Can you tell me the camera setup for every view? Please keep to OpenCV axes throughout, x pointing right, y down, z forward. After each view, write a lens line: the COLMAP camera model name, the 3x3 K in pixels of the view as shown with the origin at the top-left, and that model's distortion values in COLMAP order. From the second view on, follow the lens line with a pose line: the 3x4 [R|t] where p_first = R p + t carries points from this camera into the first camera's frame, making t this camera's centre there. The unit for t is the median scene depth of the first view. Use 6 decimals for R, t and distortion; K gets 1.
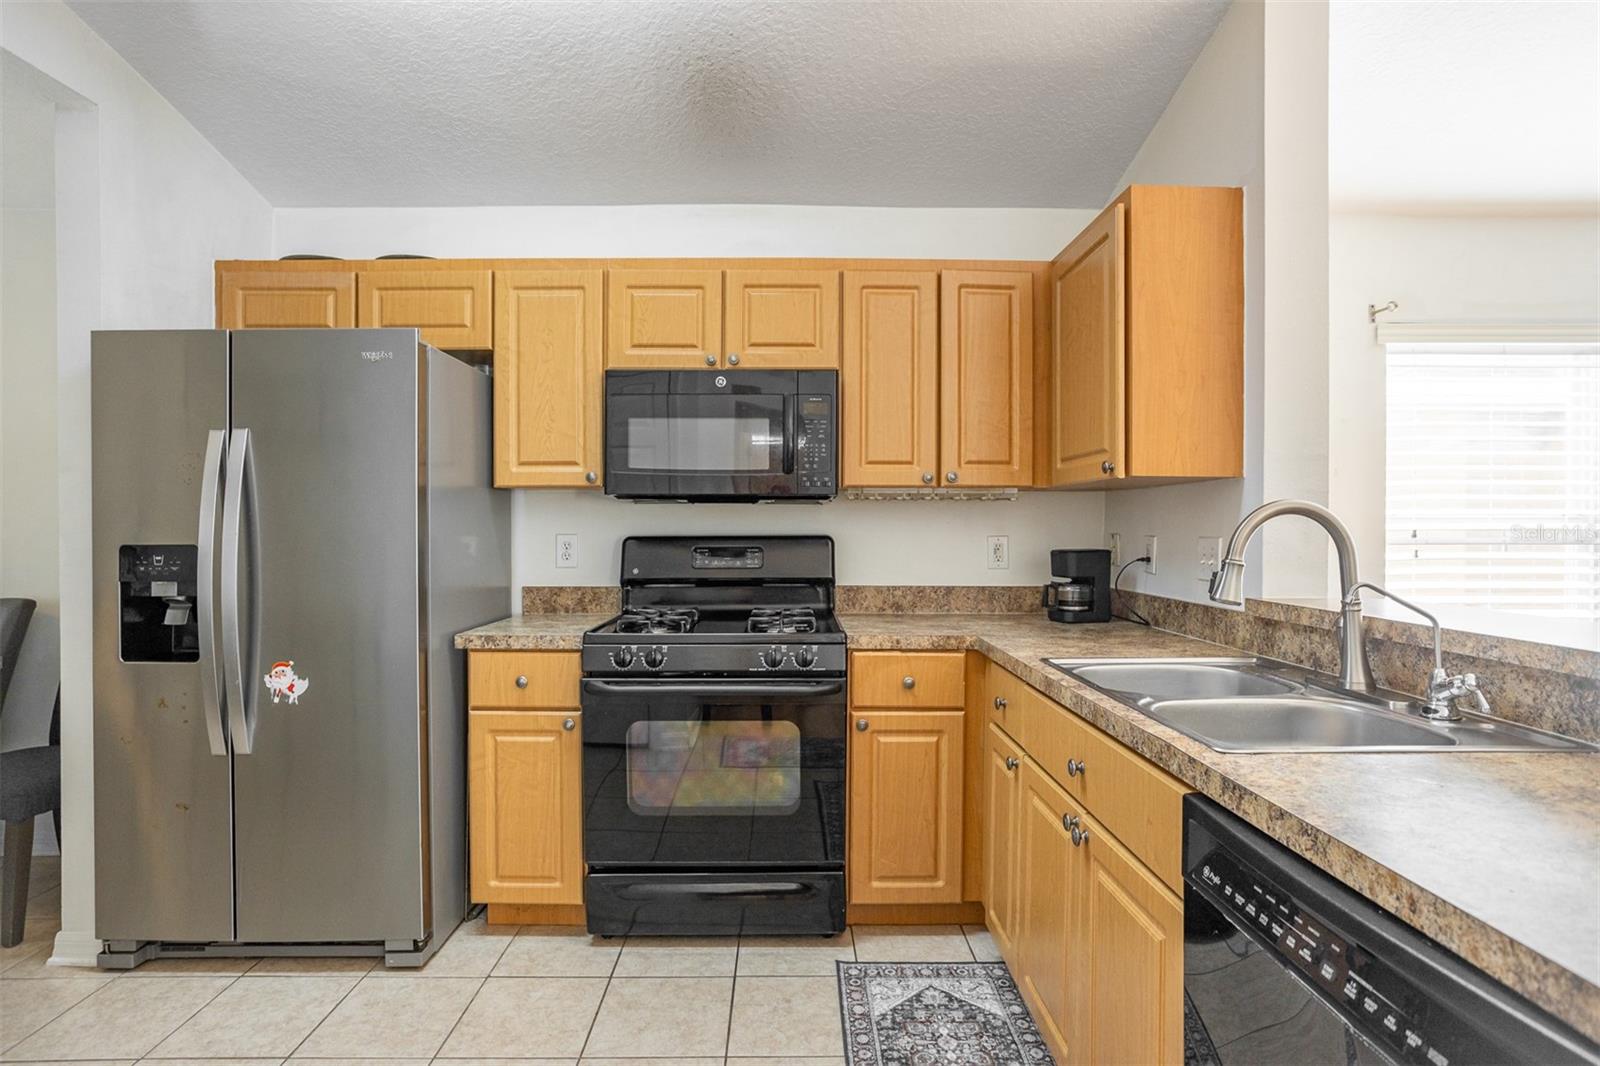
lens RADIAL K [[818.5, 0, 778.2], [0, 818.5, 523.9], [0, 0, 1]] dist [-0.051793, 0.023507]
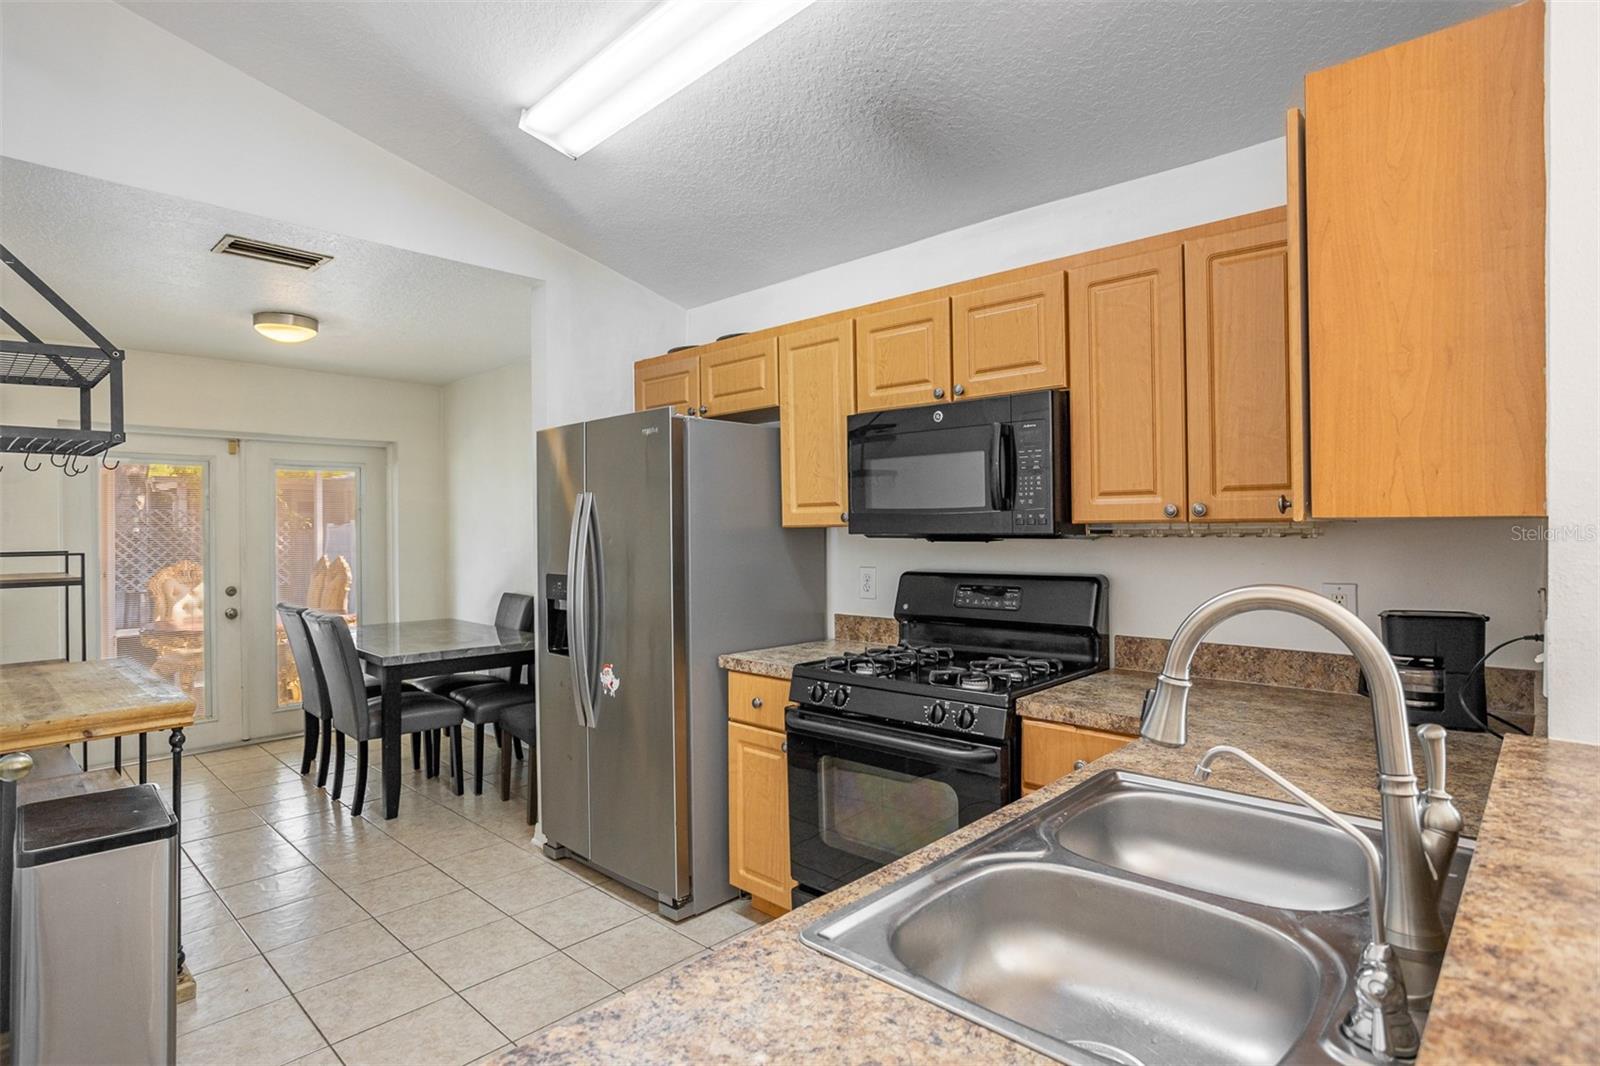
lens RADIAL K [[818.5, 0, 805.9], [0, 818.5, 524.6], [0, 0, 1]] dist [-0.051793, 0.023507]
pose [[0.726721, -0.010786, -0.686848, 0.463028], [0.011935, 0.999924, -0.003075, -0.044731], [0.686829, -0.005962, 0.726795, 0.191748]]
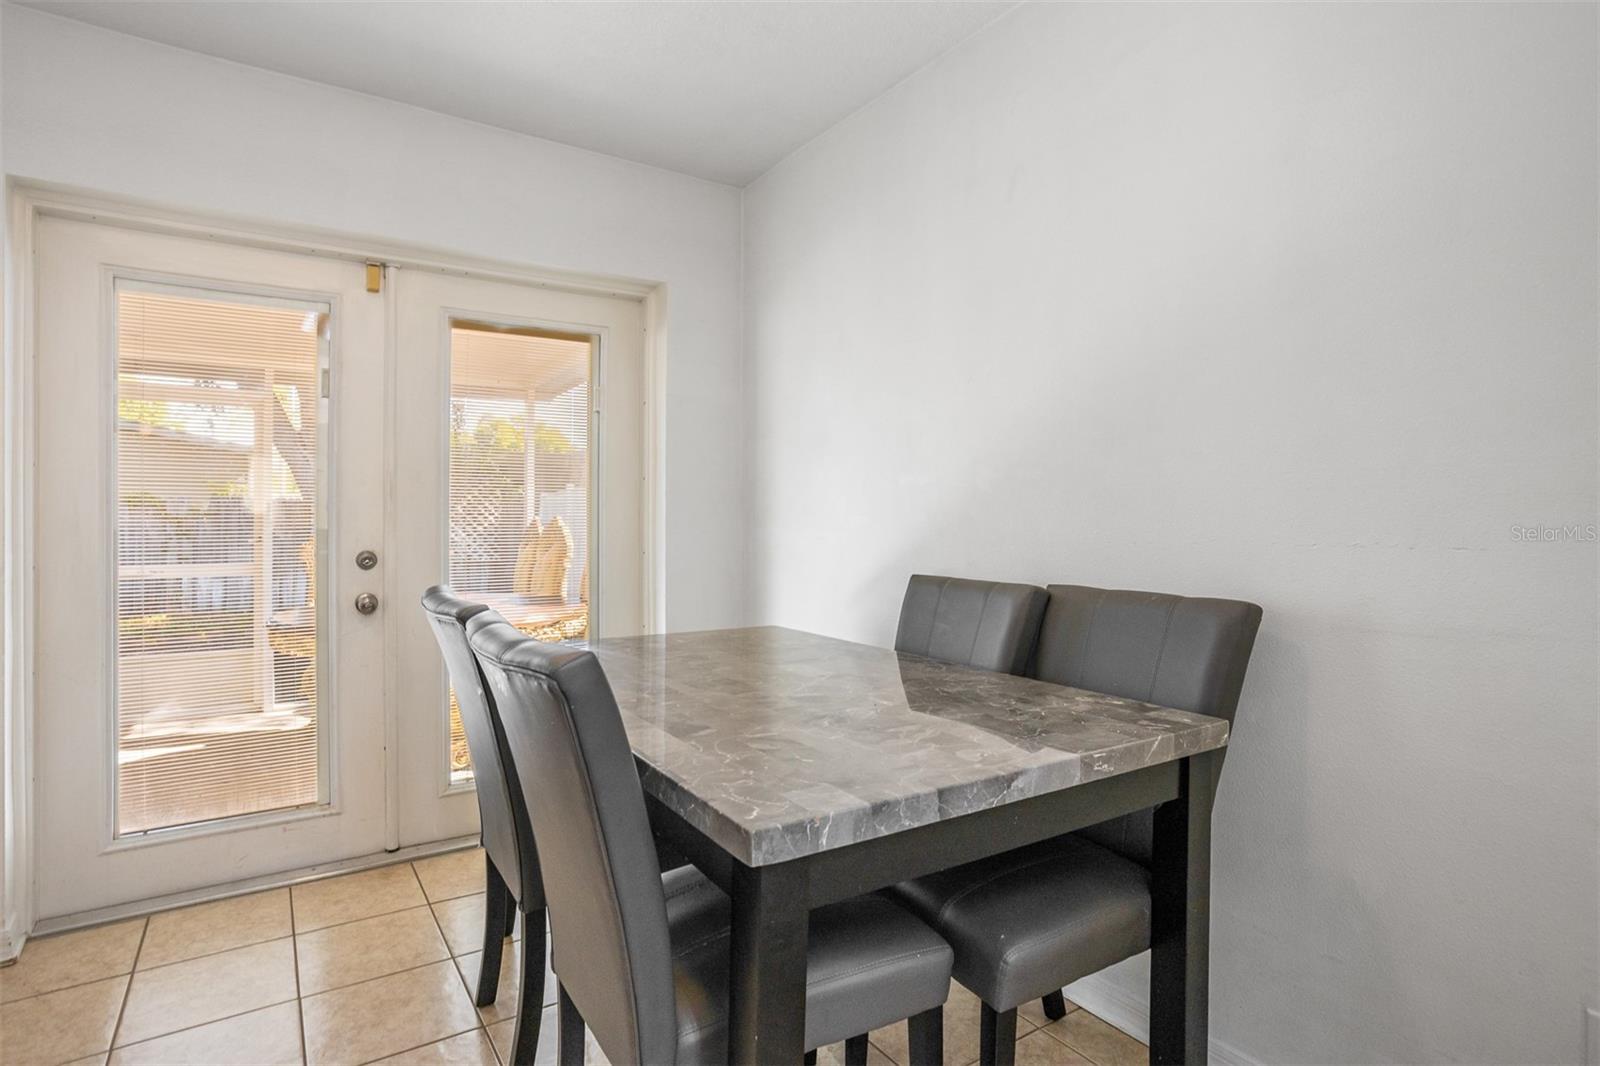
lens RADIAL K [[818.5, 0, 803.2], [0, 818.5, 516.5], [0, 0, 1]] dist [-0.051793, 0.023507]
pose [[0.556872, -0.005345, -0.830581, -0.738596], [0.000701, 0.999982, -0.005965, 0.045625], [0.830598, 0.002740, 0.556866, 0.533786]]
